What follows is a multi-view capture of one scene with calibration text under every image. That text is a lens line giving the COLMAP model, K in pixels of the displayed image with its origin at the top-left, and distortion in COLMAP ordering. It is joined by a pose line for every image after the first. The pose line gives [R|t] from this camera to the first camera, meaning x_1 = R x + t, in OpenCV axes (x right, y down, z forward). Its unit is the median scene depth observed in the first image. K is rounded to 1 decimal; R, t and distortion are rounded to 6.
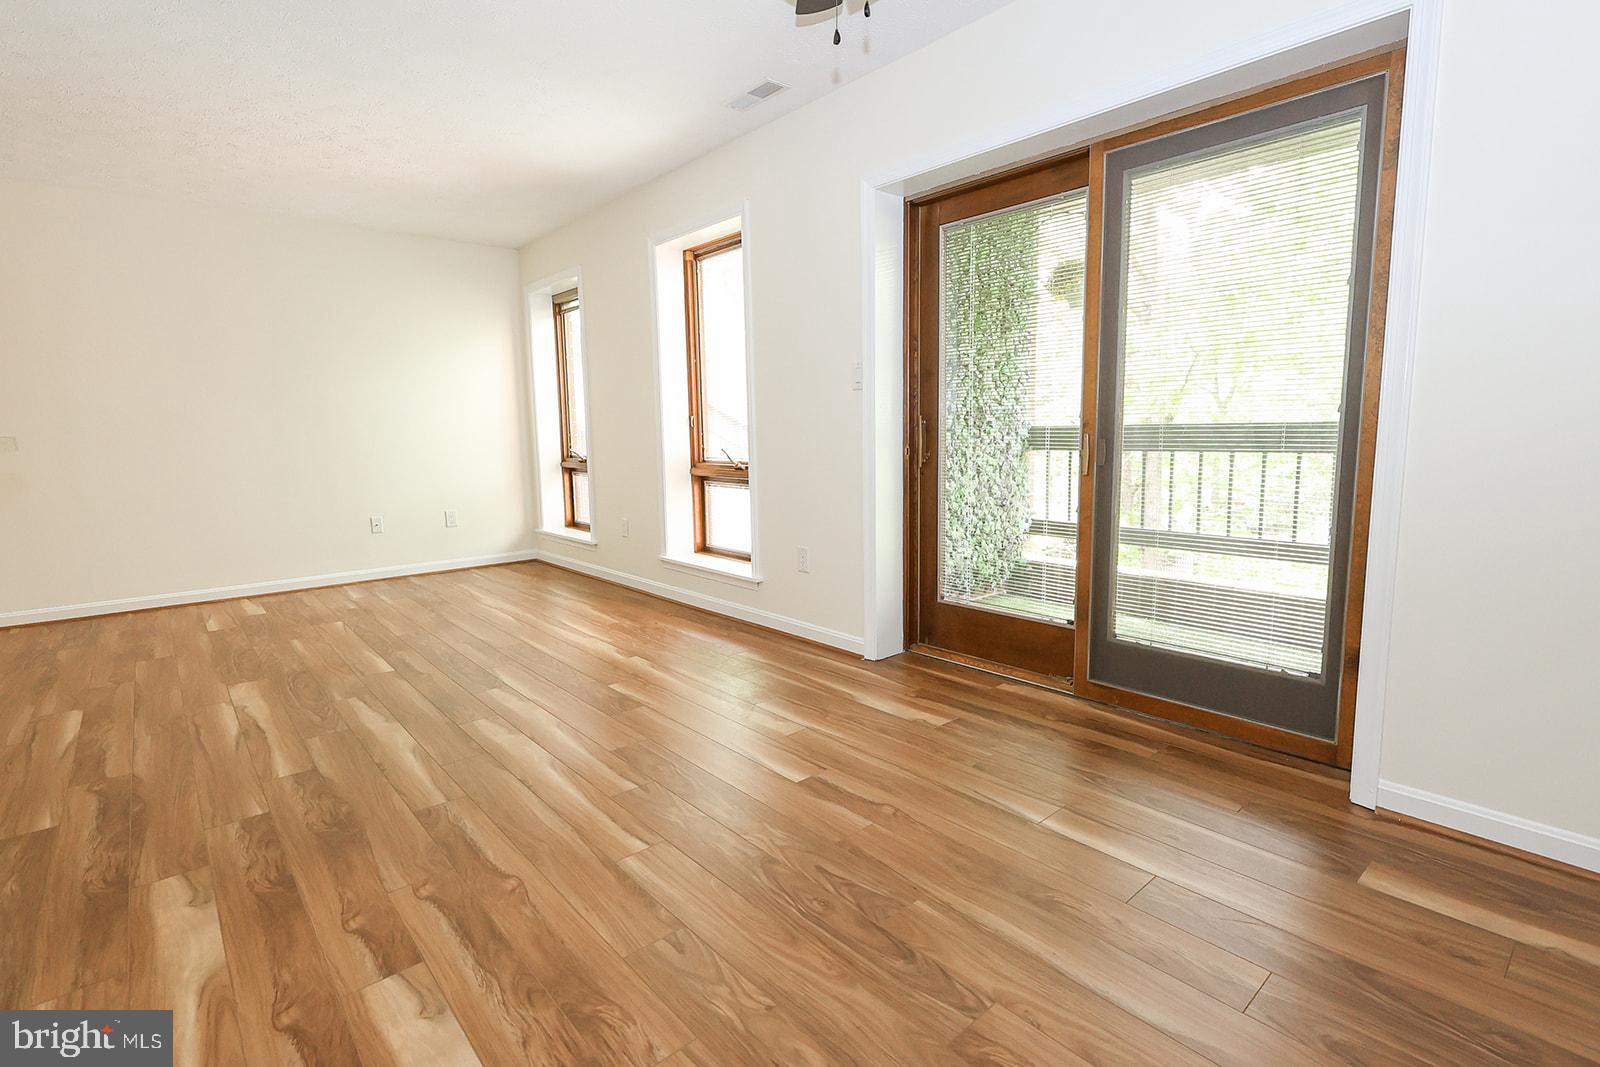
lens RADIAL K [[767.9, 0, 803.7], [0, 767.9, 526.2], [0, 0, 1]] dist [-0.003062, 0.000036]
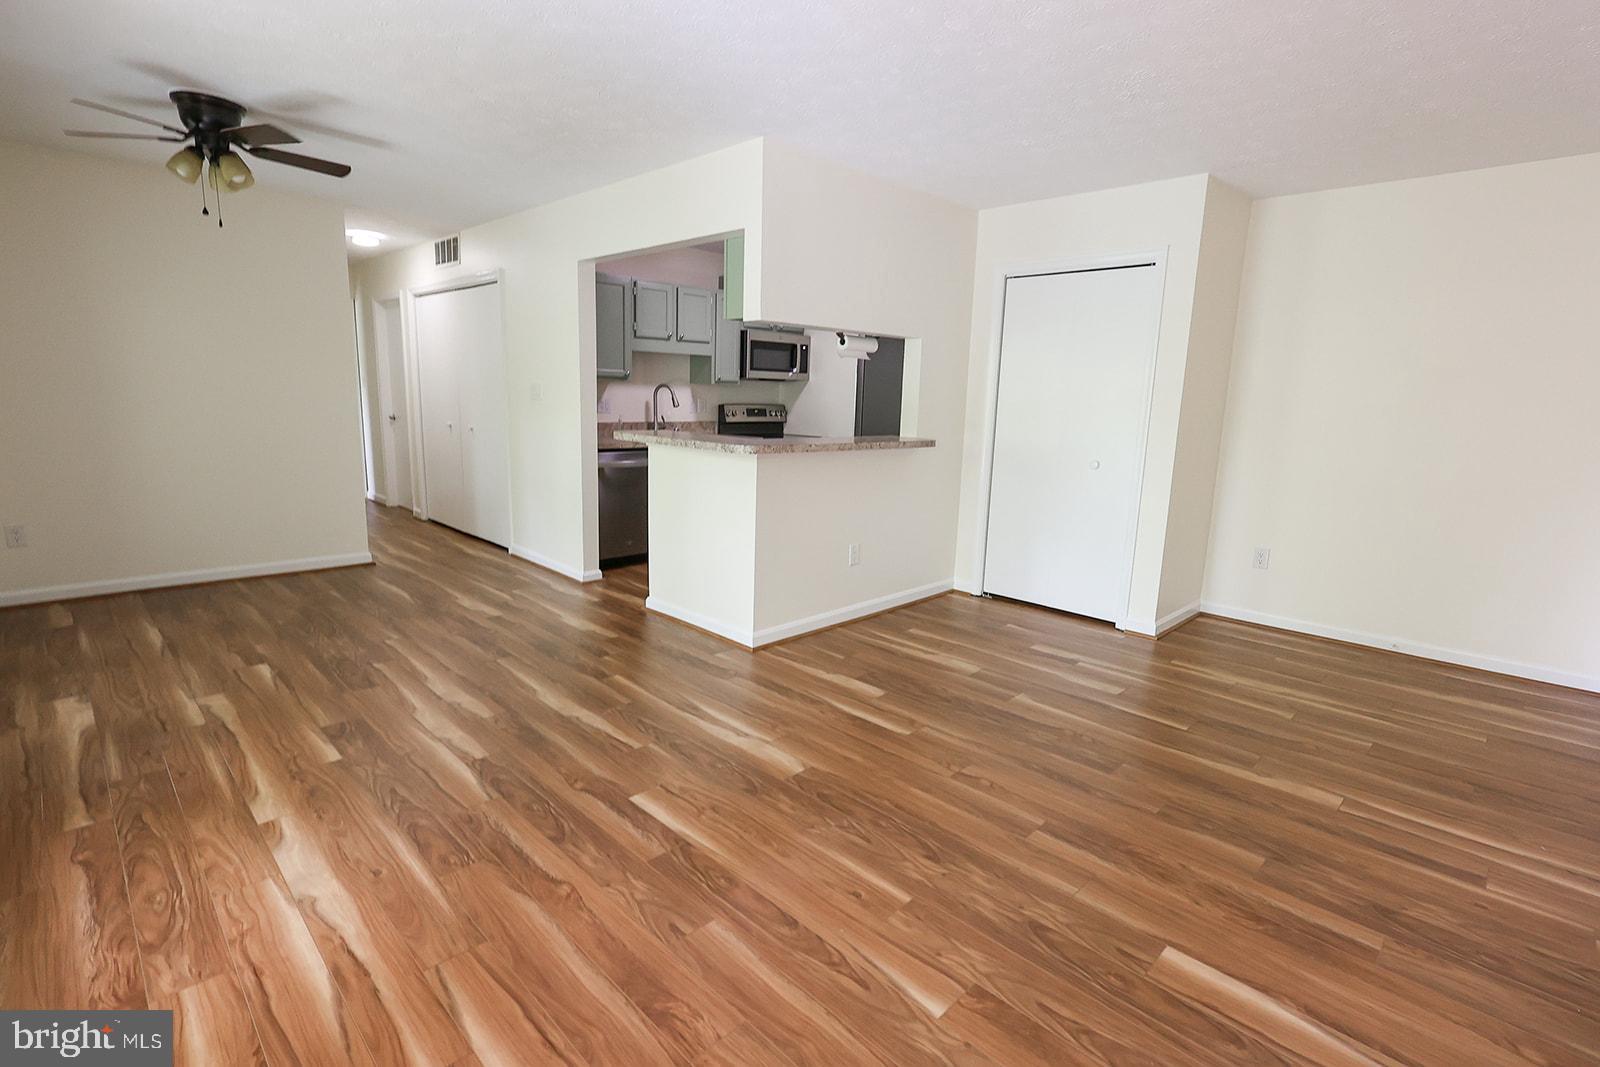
lens RADIAL K [[756.9, 0, 799.0], [0, 756.9, 529.9], [0, 0, 1]] dist [-0.003558, 0.001753]
pose [[-0.997468, 0.000801, -0.071111, -0.790724], [-0.020926, 0.952360, 0.304258, -0.333378], [0.067967, 0.304975, -0.949932, 1.979078]]
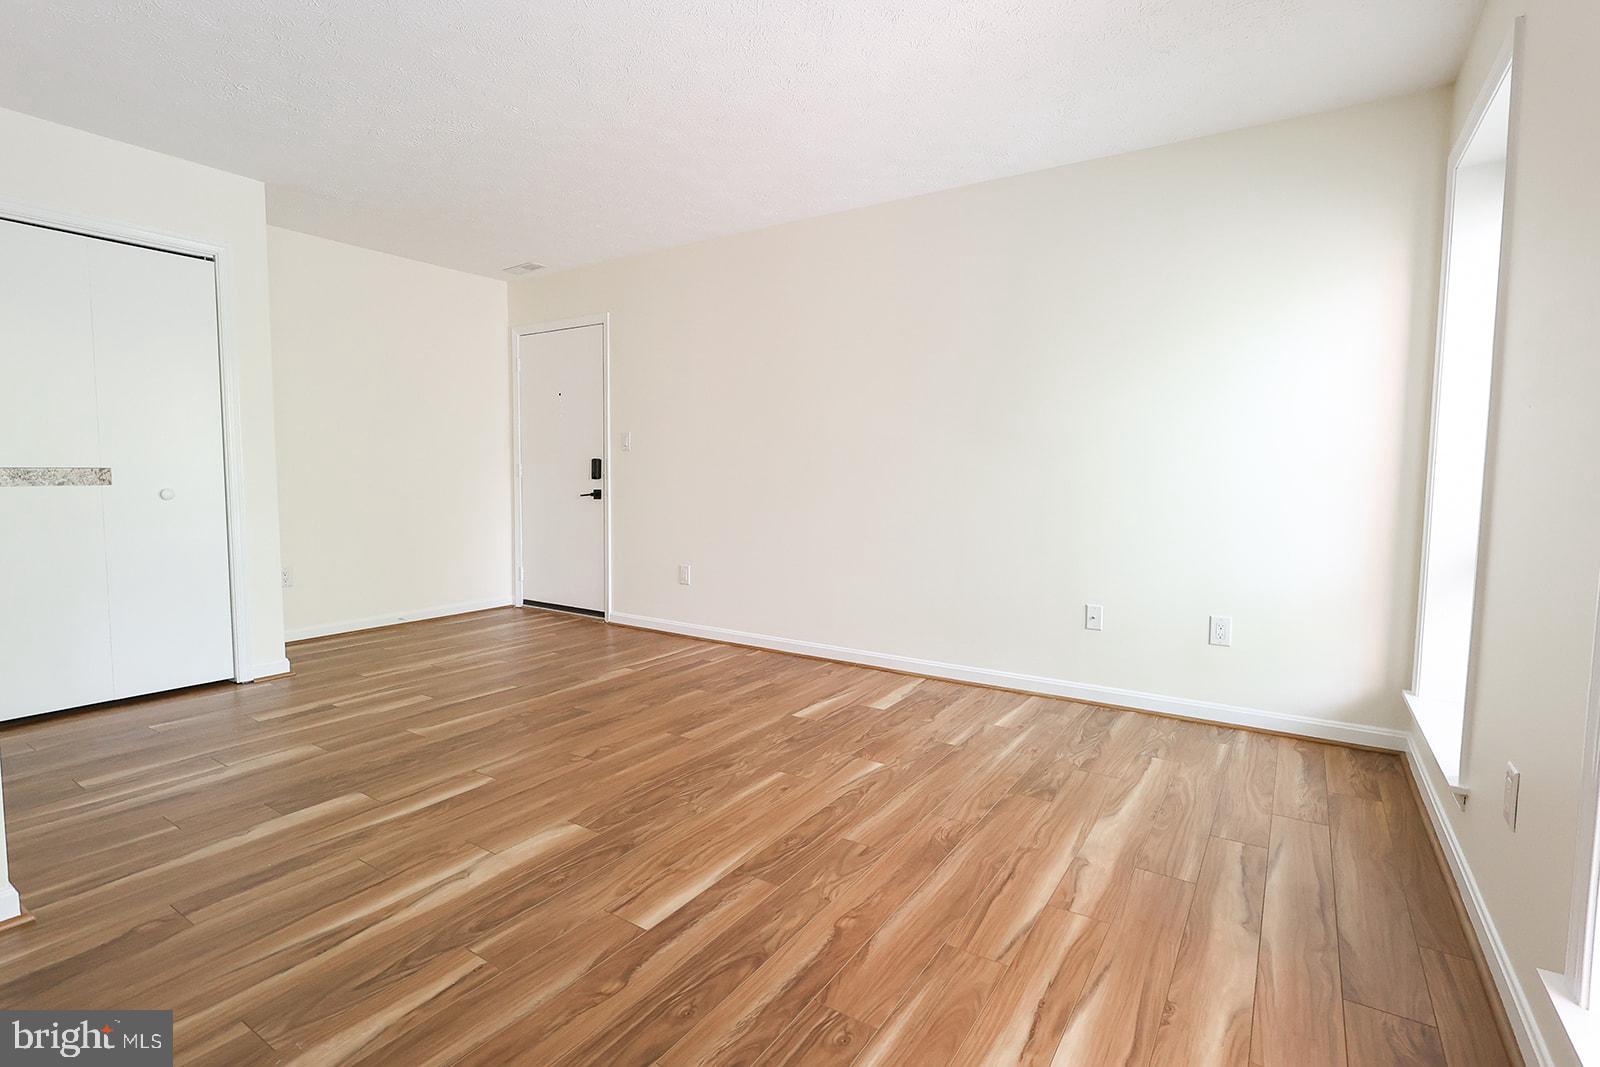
lens RADIAL K [[756.9, 0, 799.0], [0, 756.9, 529.9], [0, 0, 1]] dist [-0.003558, 0.001753]
pose [[0.269960, 0.092338, -0.958434, -0.049684], [-0.134147, 0.989290, 0.057525, -0.151486], [0.953481, 0.113042, 0.279456, 1.137507]]
